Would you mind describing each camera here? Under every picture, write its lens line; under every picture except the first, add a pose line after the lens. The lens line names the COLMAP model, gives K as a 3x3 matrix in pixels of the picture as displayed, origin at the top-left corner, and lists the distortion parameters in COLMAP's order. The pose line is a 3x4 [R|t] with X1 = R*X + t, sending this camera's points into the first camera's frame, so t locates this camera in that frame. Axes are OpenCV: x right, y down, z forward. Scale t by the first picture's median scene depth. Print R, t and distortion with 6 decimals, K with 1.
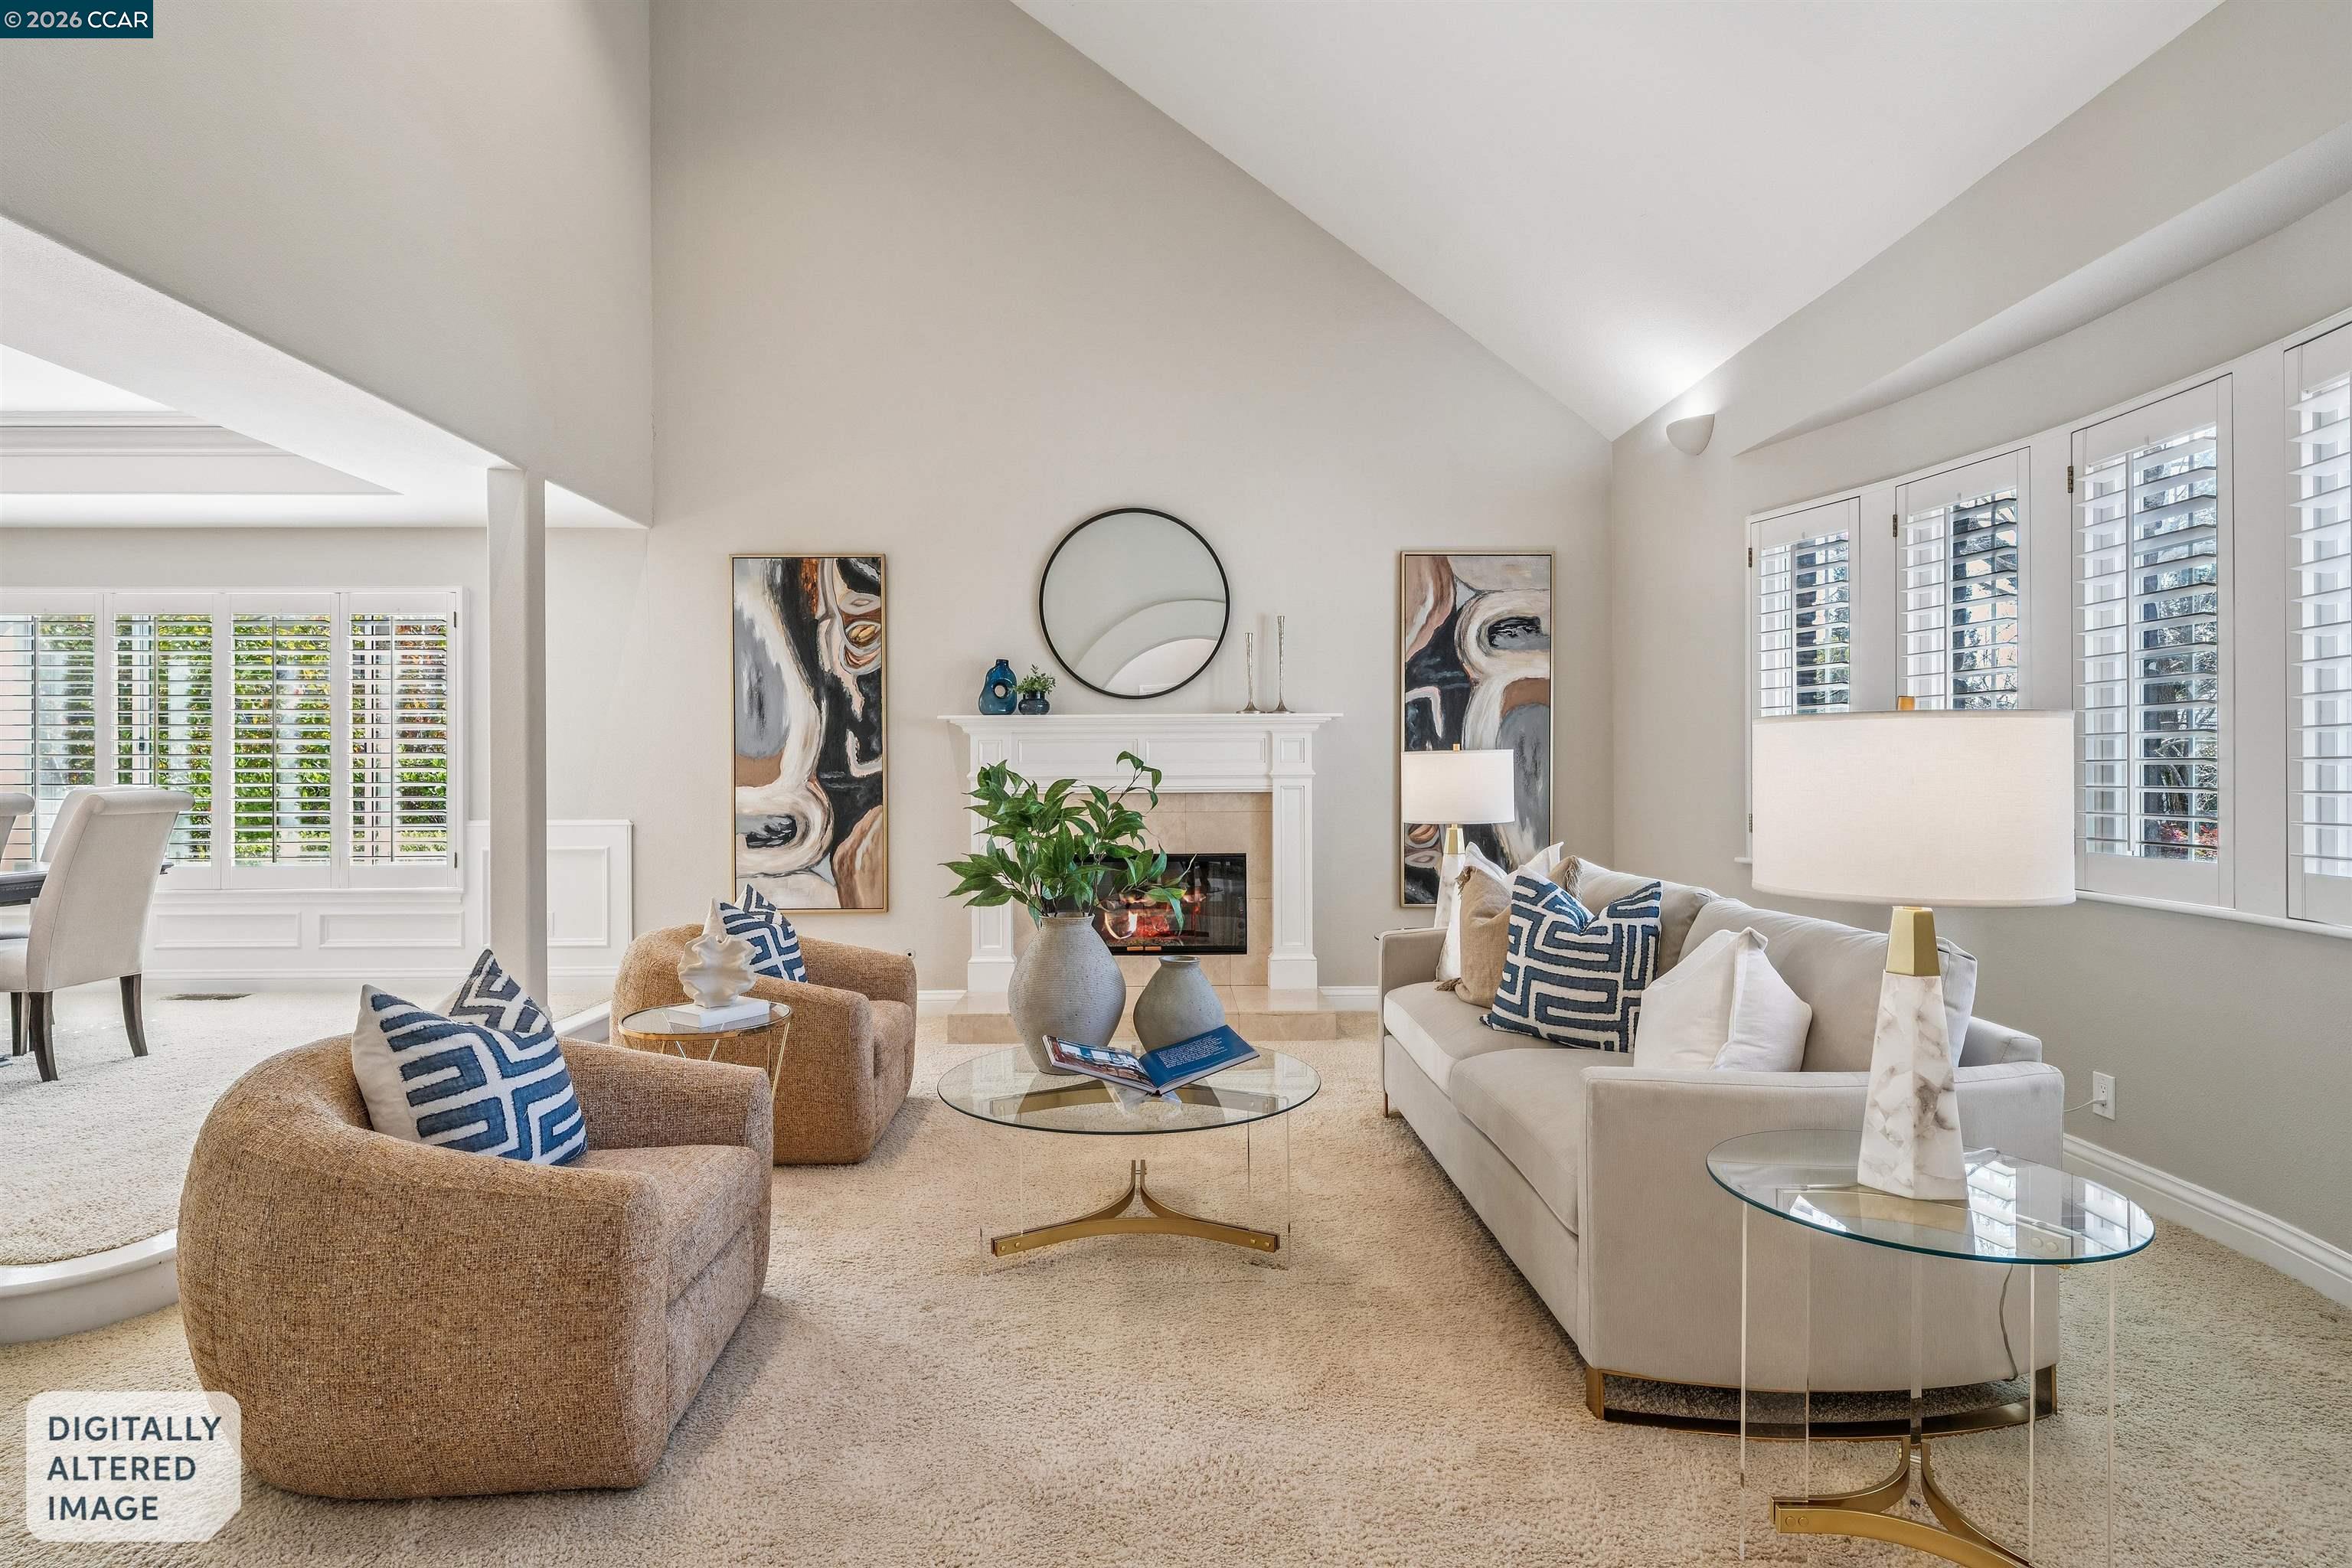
lens RADIAL K [[1190.7, 0, 1176.0], [0, 1190.7, 784.0], [0, 0, 1]] dist [0.001205, 0.000552]
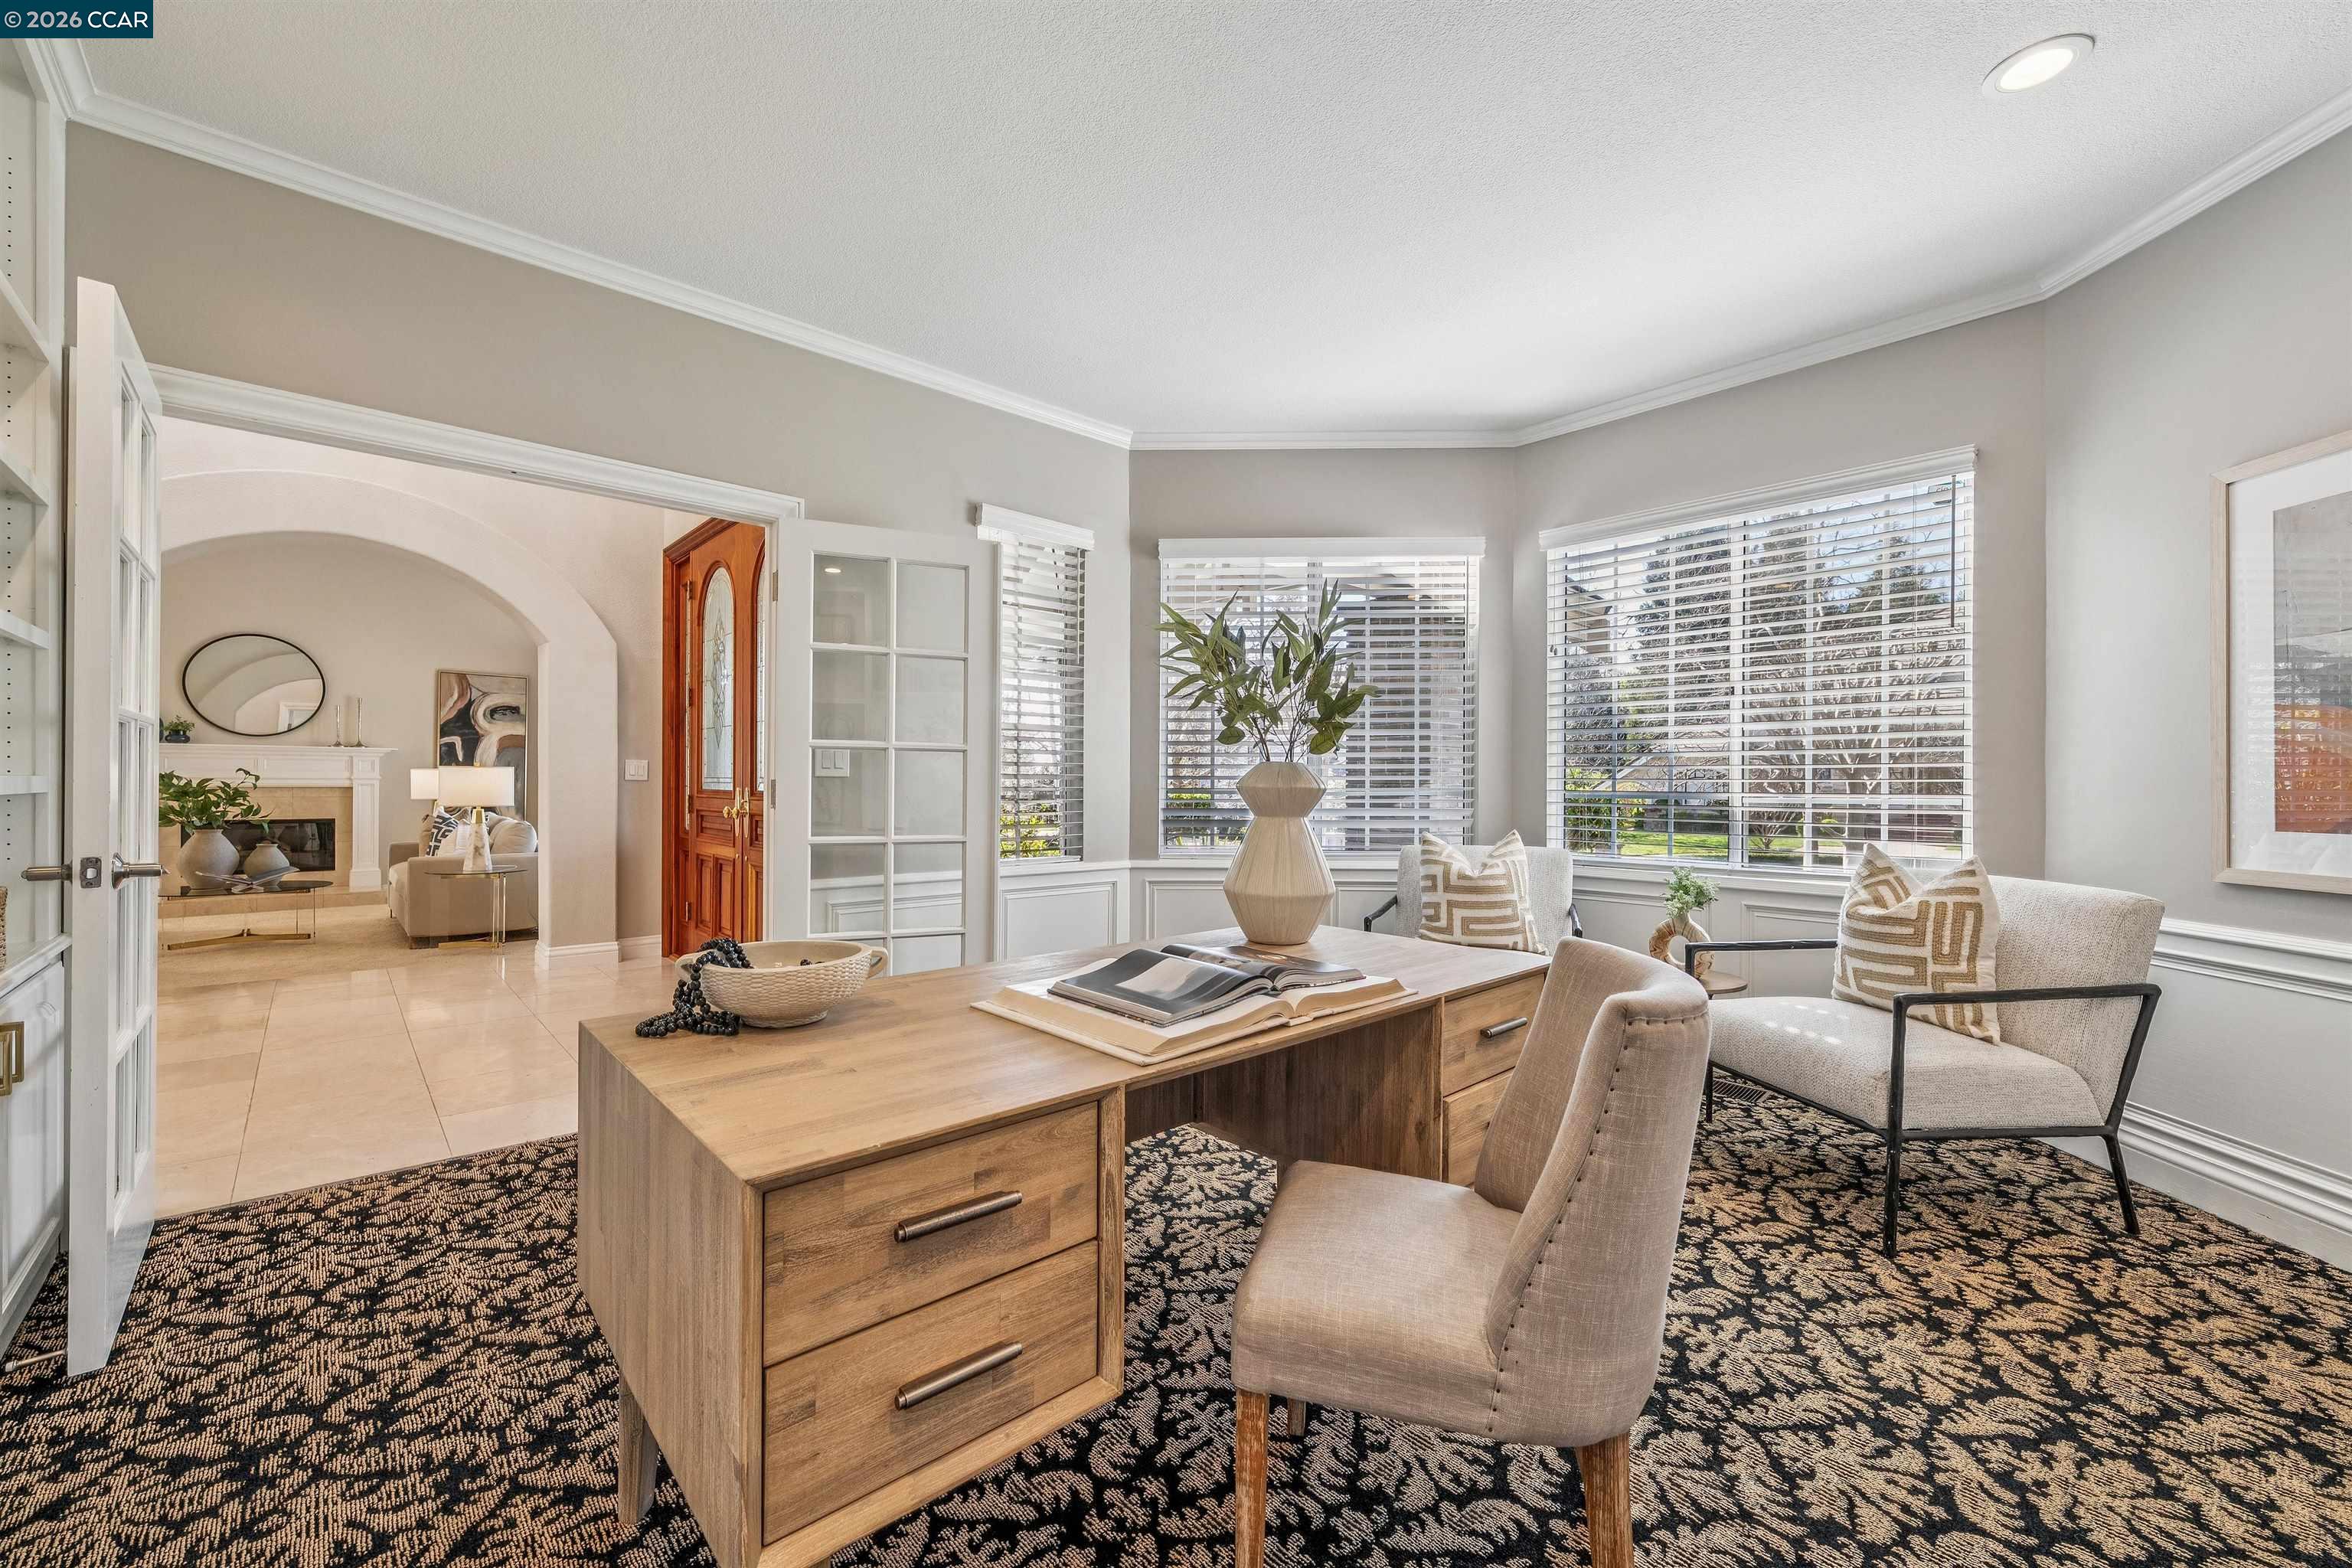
lens RADIAL K [[936.5, 0, 1166.0], [0, 936.5, 782.8], [0, 0, 1]] dist [0.001705, 0.000001]
pose [[0.753674, 0.011421, 0.657149, 0.075381], [-0.006592, 0.999930, -0.009818, 0.006186], [-0.657215, 0.003068, 0.753697, -1.046045]]
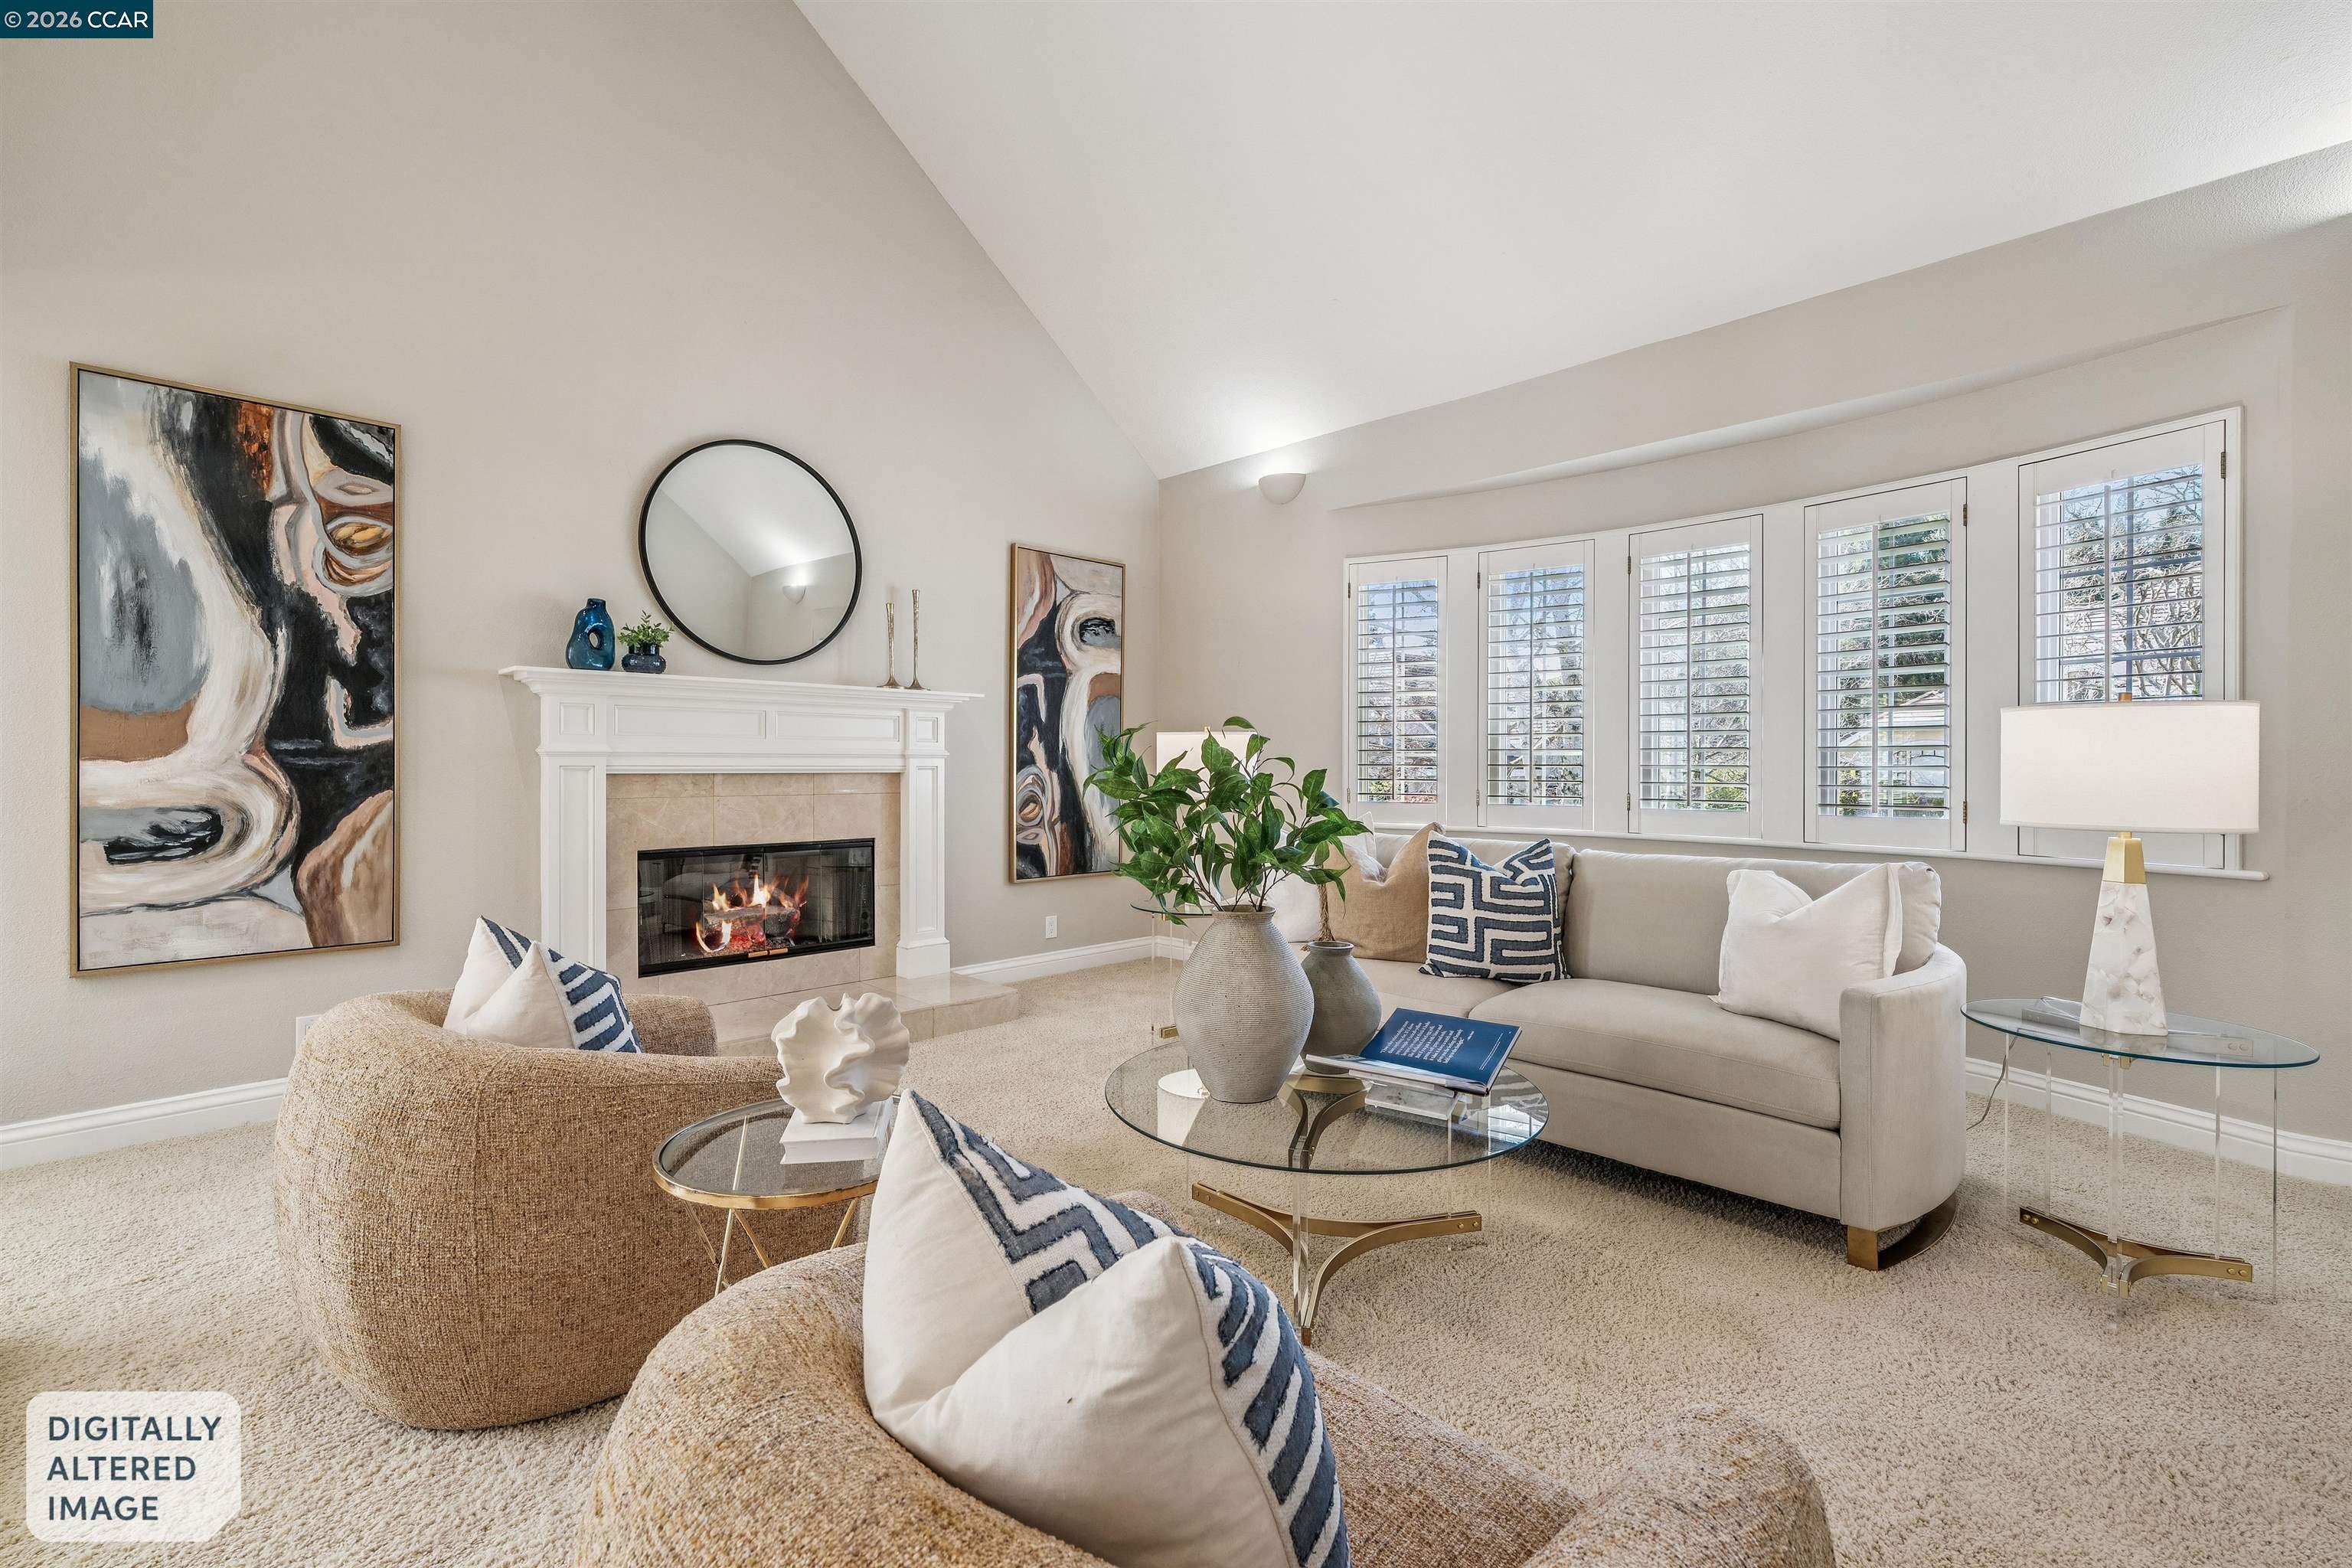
lens RADIAL K [[996.5, 0, 1162.2], [0, 996.5, 773.1], [0, 0, 1]] dist [-0.001880, 0.000004]
pose [[0.723553, 0.002556, 0.690264, -0.322284], [-0.001409, 0.999997, -0.002226, 0.008661], [-0.690267, 0.000639, 0.723554, 0.279056]]
